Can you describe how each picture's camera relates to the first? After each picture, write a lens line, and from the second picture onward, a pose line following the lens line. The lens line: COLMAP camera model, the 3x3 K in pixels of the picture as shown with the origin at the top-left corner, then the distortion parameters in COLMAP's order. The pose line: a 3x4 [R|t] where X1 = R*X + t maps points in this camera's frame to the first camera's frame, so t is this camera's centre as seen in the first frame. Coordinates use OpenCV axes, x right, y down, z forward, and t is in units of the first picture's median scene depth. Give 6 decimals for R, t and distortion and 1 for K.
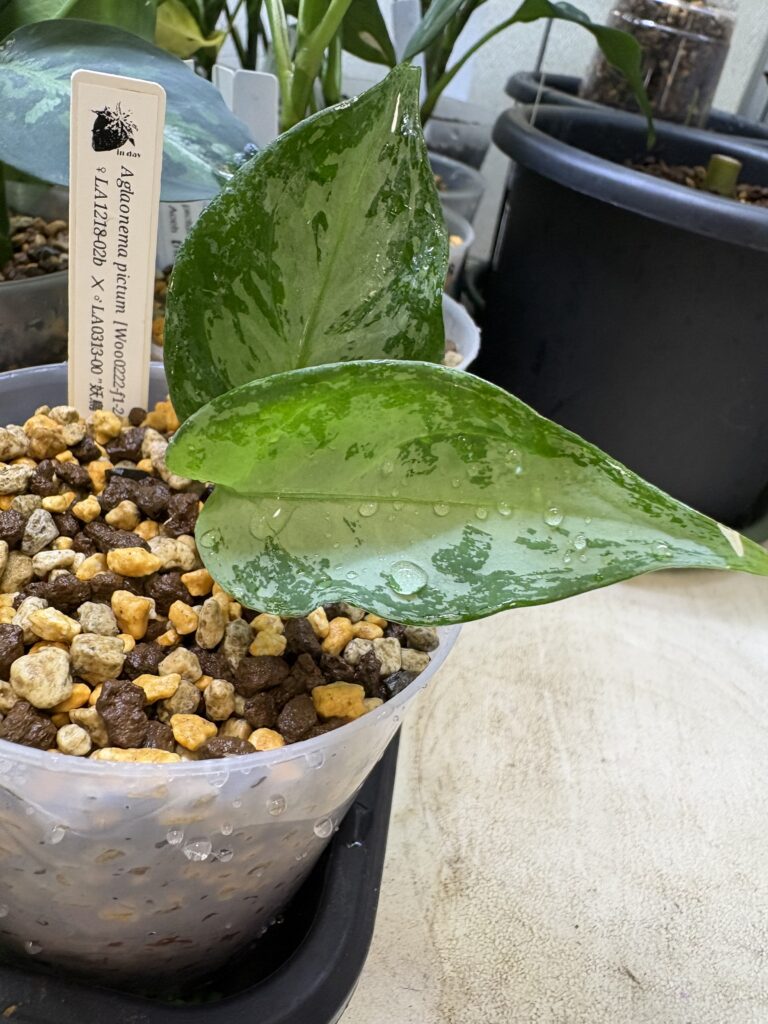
lens RADIAL K [[786.7, 0, 381.8], [0, 786.7, 475.9], [0, 0, 1]] dist [-0.000132, 0.005711]
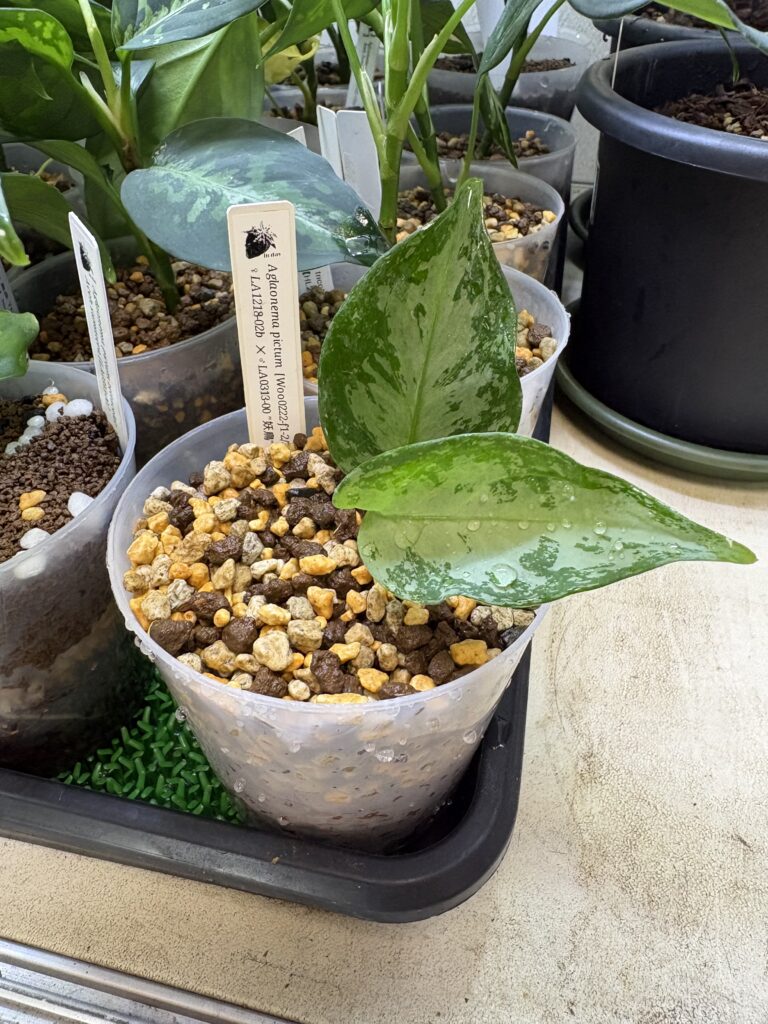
lens RADIAL K [[786.7, 0, 381.8], [0, 786.7, 475.9], [0, 0, 1]] dist [-0.000132, 0.005711]
pose [[0.978727, -0.096590, -0.181008, 0.075198], [0.115480, 0.988573, 0.096885, -0.178243], [0.169581, -0.115727, 0.978698, -0.369521]]
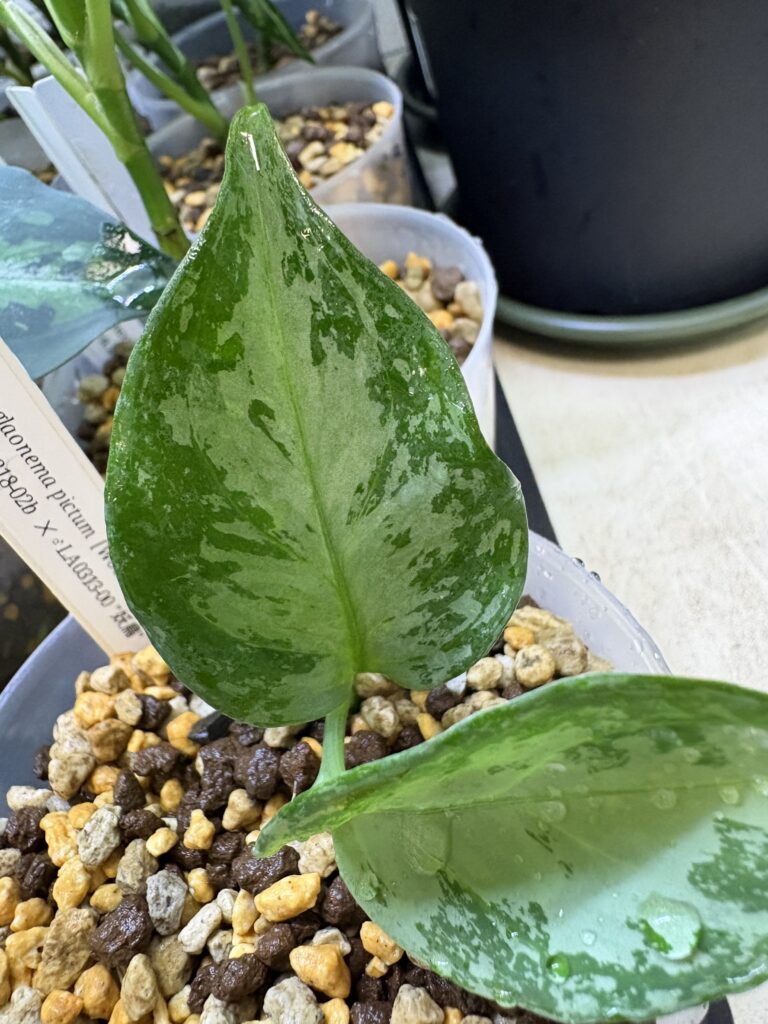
lens RADIAL K [[786.4, 0, 382.7], [0, 786.4, 469.0], [0, 0, 1]] dist [-0.001726, 0.003805]
pose [[0.865825, -0.479849, -0.141743, 0.080782], [0.499659, 0.844057, 0.194701, -0.356862], [0.026212, -0.239400, 0.970567, 0.349250]]
